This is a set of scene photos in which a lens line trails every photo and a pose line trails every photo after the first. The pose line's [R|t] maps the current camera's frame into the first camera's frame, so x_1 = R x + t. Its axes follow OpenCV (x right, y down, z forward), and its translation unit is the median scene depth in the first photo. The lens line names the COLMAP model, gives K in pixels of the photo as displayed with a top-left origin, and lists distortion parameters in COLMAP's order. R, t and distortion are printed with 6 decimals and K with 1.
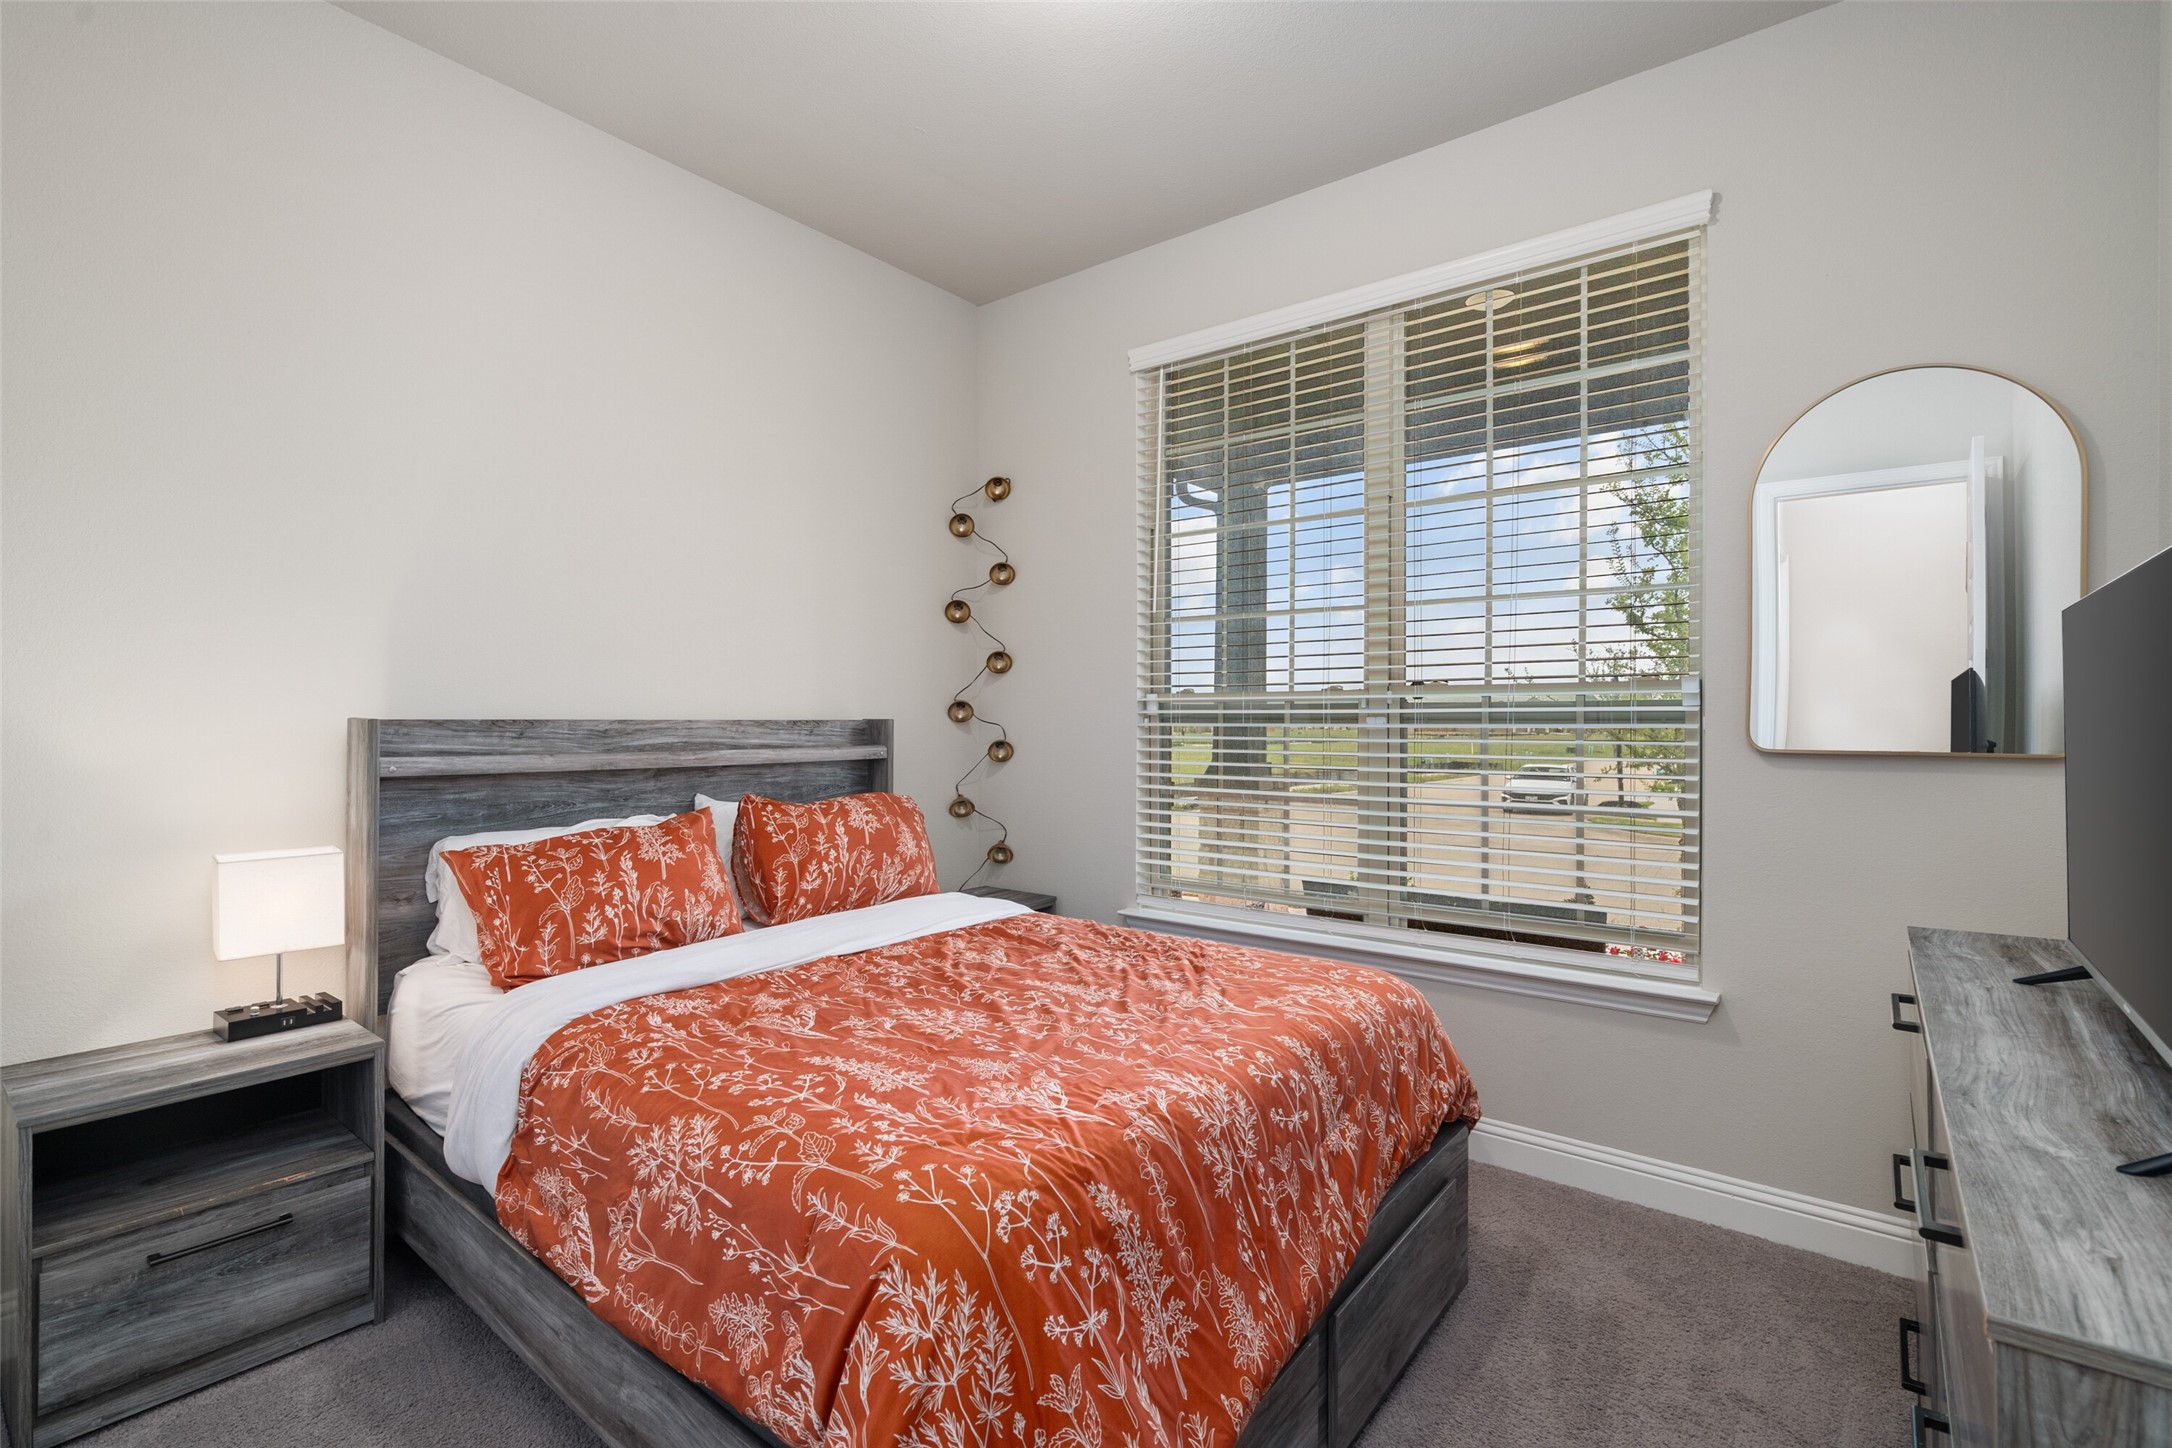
lens RADIAL K [[976.6, 0, 1087.5], [0, 976.6, 720.4], [0, 0, 1]] dist [-0.002334, 0.000819]
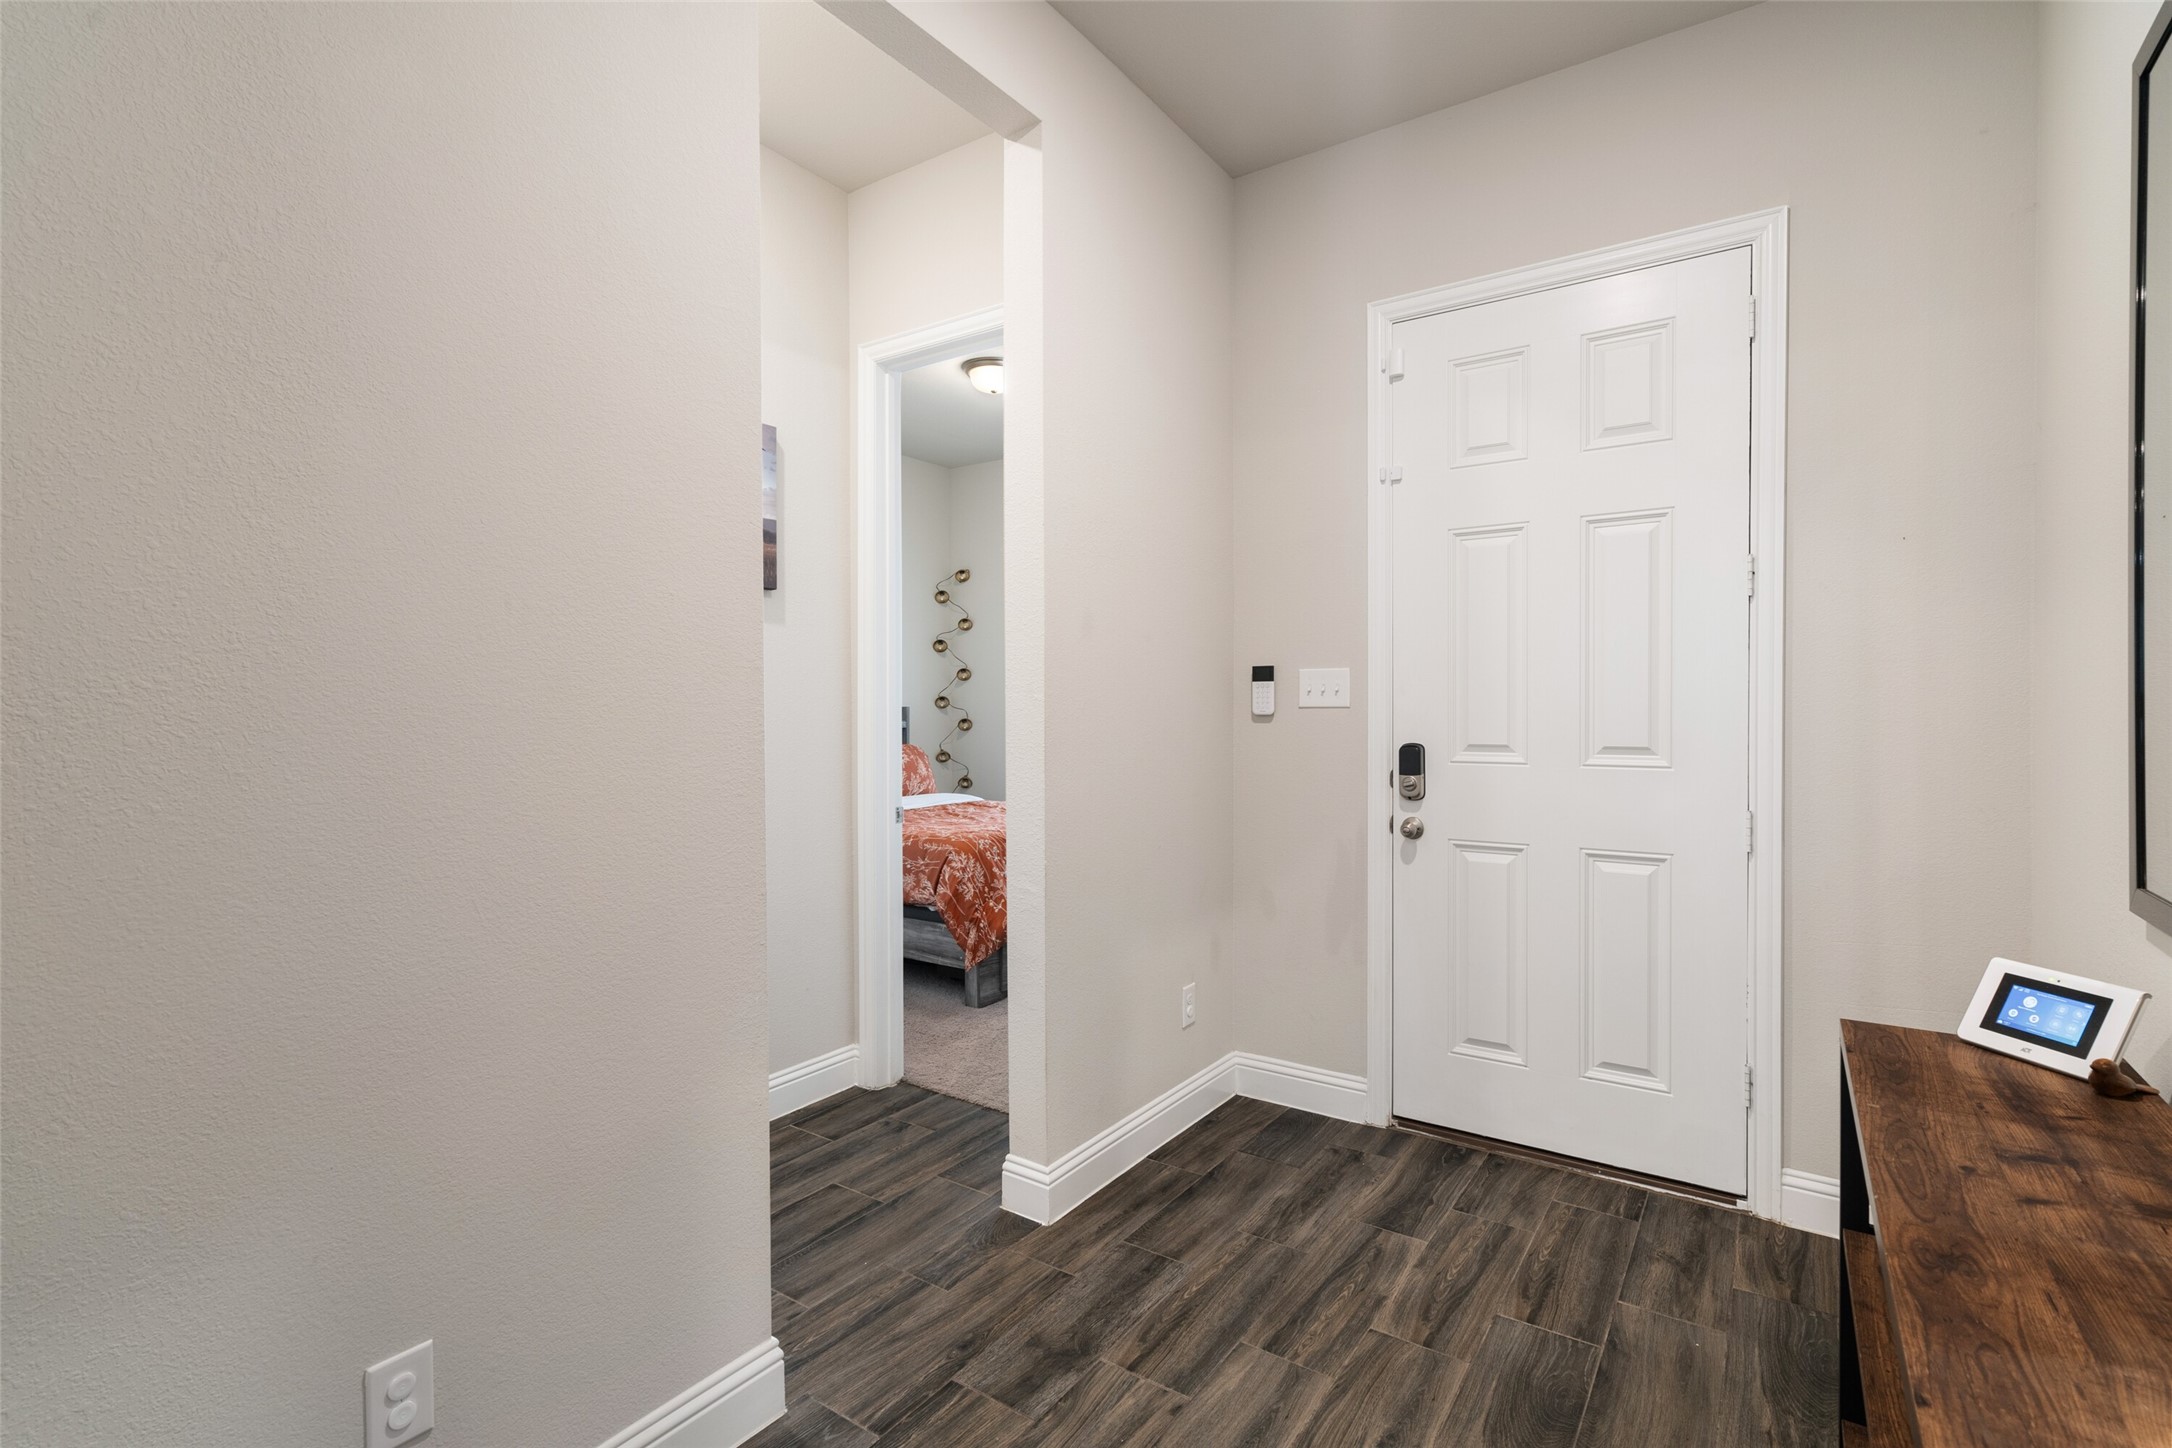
lens RADIAL K [[1000.6, 0, 1086.0], [0, 1000.6, 724.0], [0, 0, 1]] dist [0.001516, 0.000471]
pose [[0.998495, -0.007220, 0.054357, 0.031582], [0.006240, 0.999815, 0.018184, -0.000845], [-0.054478, -0.017817, 0.998356, -0.831141]]
